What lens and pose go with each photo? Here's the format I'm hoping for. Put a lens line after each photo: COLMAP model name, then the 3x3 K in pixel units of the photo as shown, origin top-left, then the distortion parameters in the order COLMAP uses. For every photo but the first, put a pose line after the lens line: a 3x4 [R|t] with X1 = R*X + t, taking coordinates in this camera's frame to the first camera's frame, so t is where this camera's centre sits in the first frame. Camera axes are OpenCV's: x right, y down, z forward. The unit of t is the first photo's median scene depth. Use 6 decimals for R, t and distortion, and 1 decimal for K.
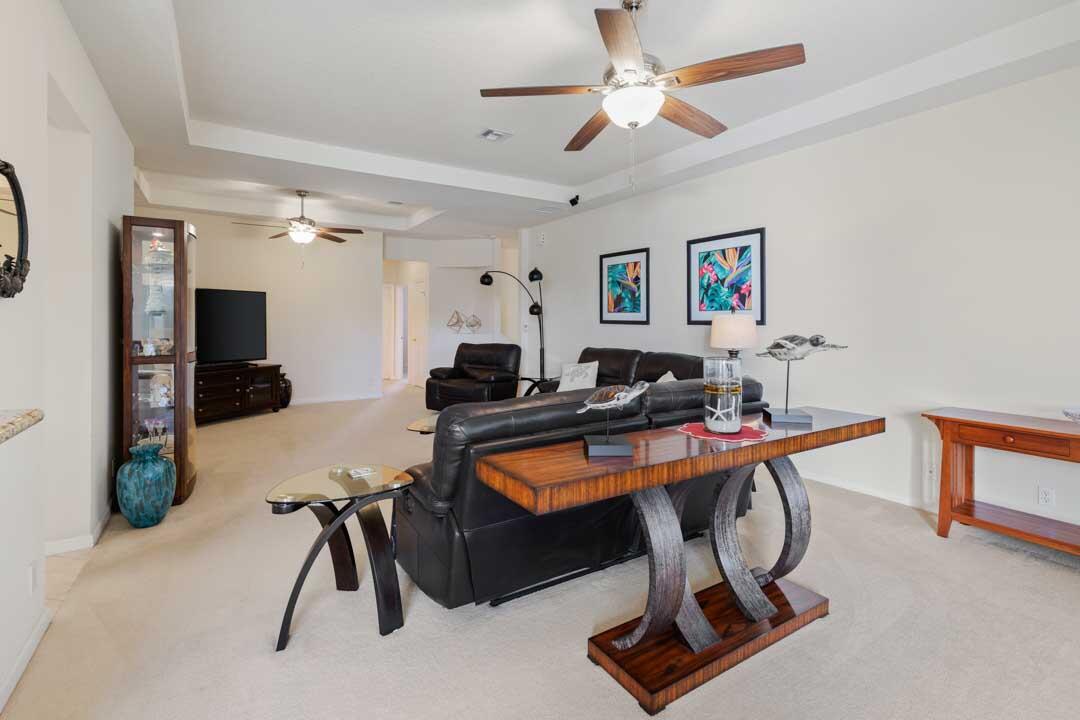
lens RADIAL K [[504.8, 0, 554.0], [0, 504.8, 320.2], [0, 0, 1]] dist [0.015687, -0.003449]
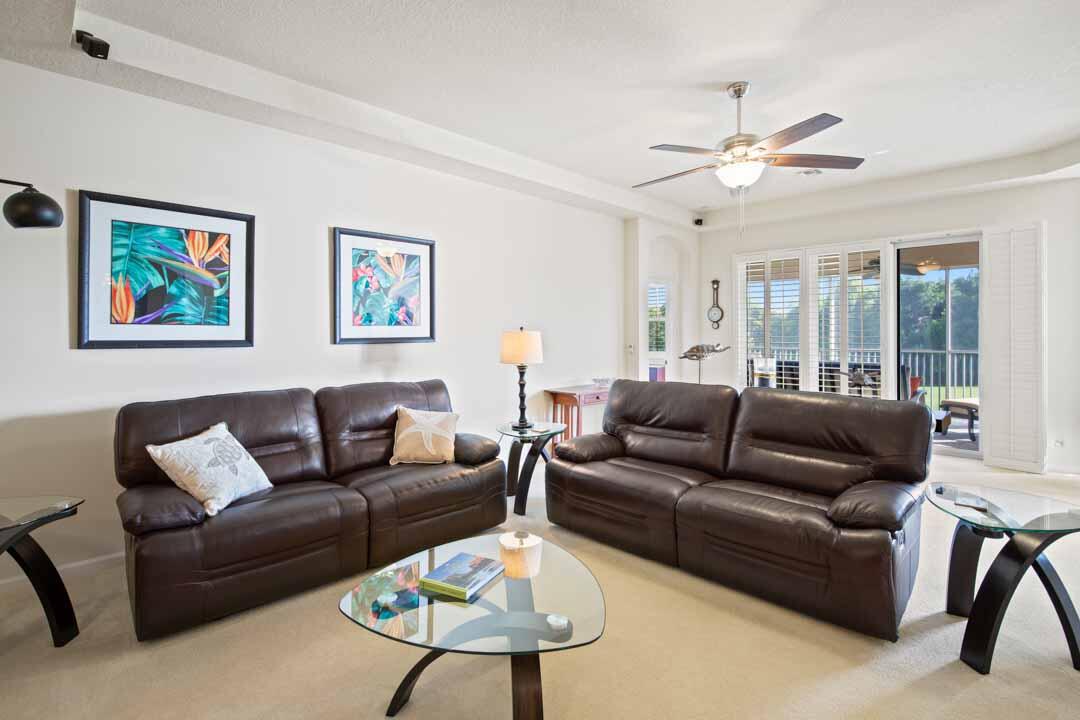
lens RADIAL K [[533.0, 0, 536.2], [0, 533.0, 329.3], [0, 0, 1]] dist [-0.000244, 0.000221]
pose [[-0.216707, 0.004482, 0.976226, -0.483614], [0.003877, 0.999986, -0.003730, -0.007510], [-0.976229, 0.002977, -0.216721, 0.798275]]
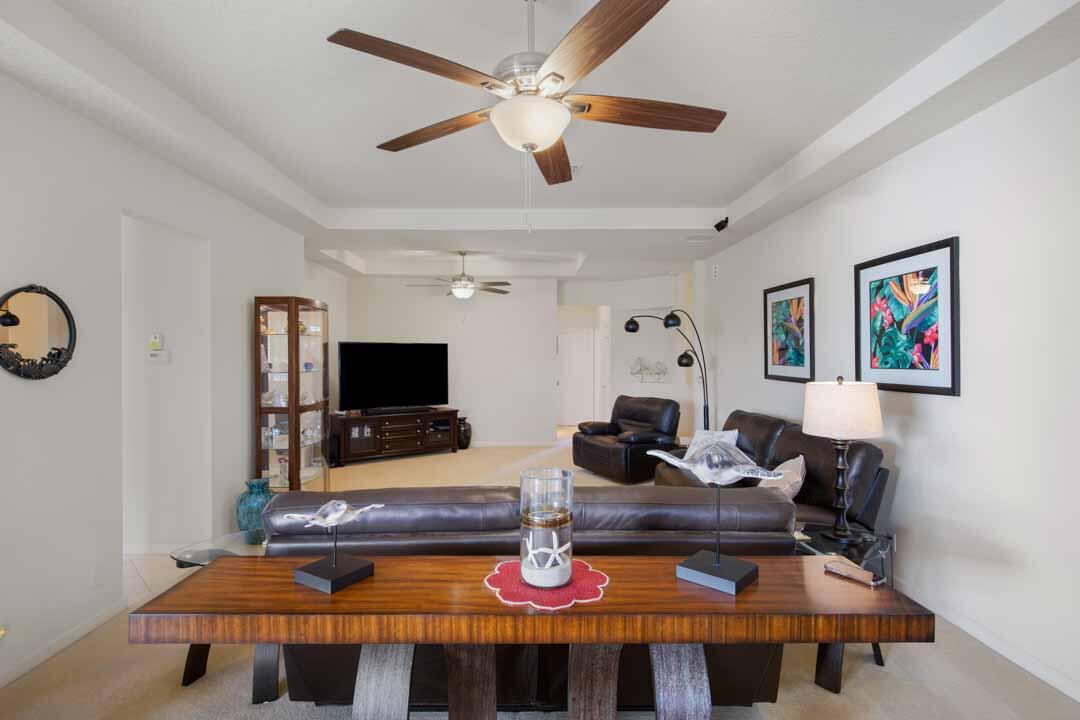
lens RADIAL K [[533.0, 0, 531.7], [0, 533.0, 357.8], [0, 0, 1]] dist [-0.000244, 0.000221]
pose [[0.842134, -0.000841, -0.539267, 0.256027], [0.001356, 0.999999, 0.000558, -0.029202], [0.539266, -0.001201, 0.842134, 0.139248]]
